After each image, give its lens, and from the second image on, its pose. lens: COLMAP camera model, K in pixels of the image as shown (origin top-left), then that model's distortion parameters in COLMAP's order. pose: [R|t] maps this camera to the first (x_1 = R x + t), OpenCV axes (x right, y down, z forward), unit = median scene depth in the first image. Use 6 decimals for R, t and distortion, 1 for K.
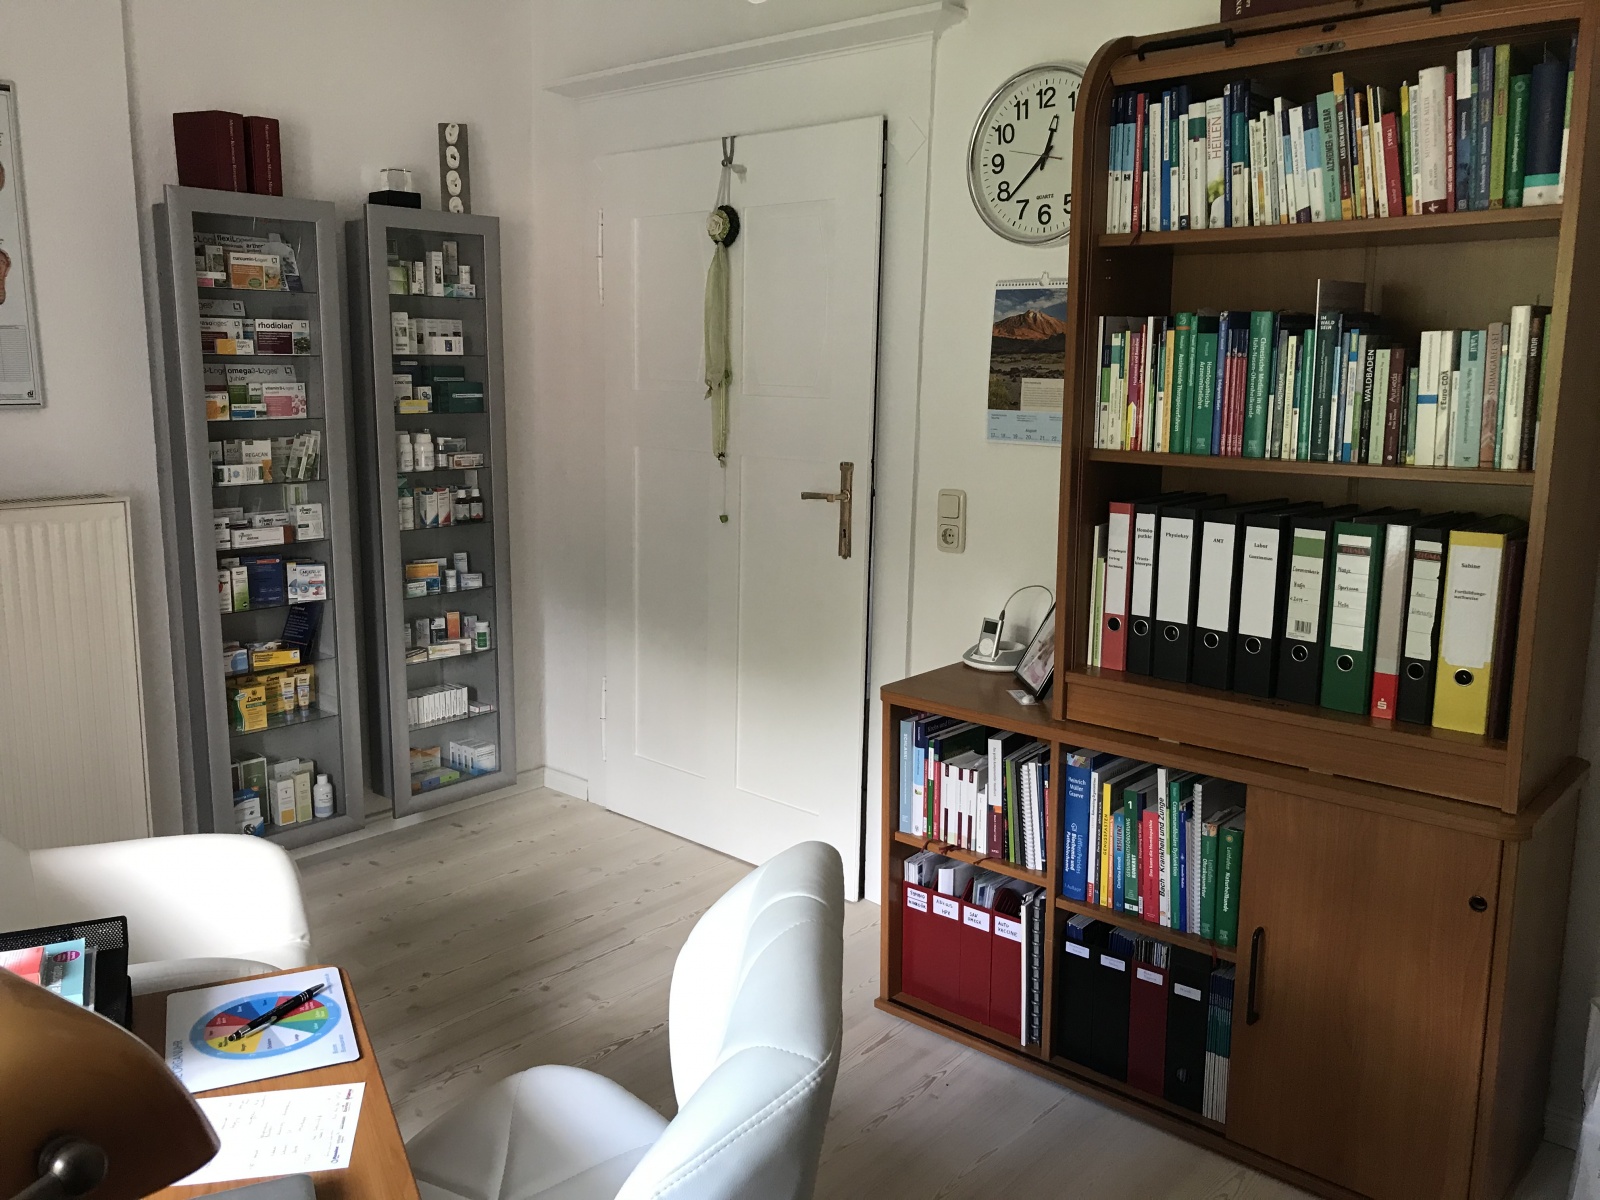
lens RADIAL K [[1310.1, 0, 800.0], [0, 1310.1, 600.0], [0, 0, 1]] dist [0.004733, 0.003431]
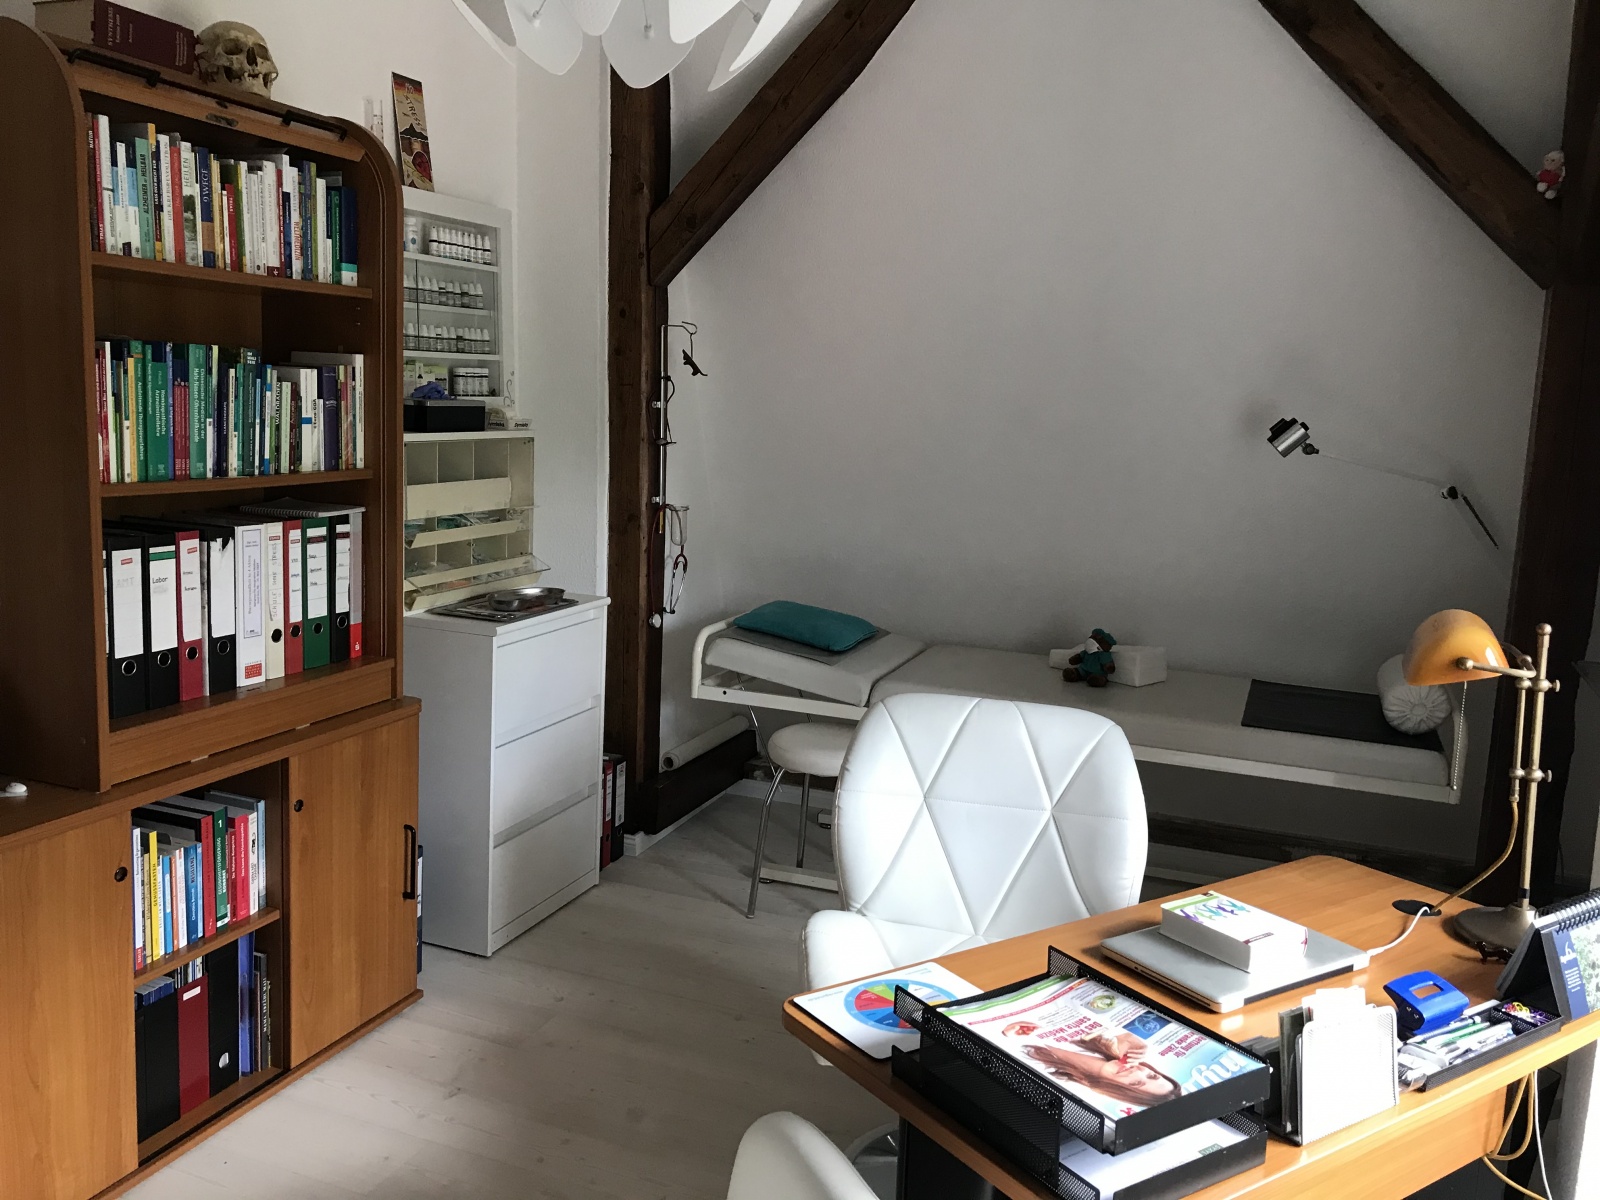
lens RADIAL K [[1310.1, 0, 800.0], [0, 1310.1, 600.0], [0, 0, 1]] dist [0.004733, 0.003431]
pose [[-0.346617, -0.166633, 0.923087, -0.876383], [0.129000, 0.966276, 0.222869, -0.197157], [-0.929094, 0.196328, -0.313432, 0.937995]]
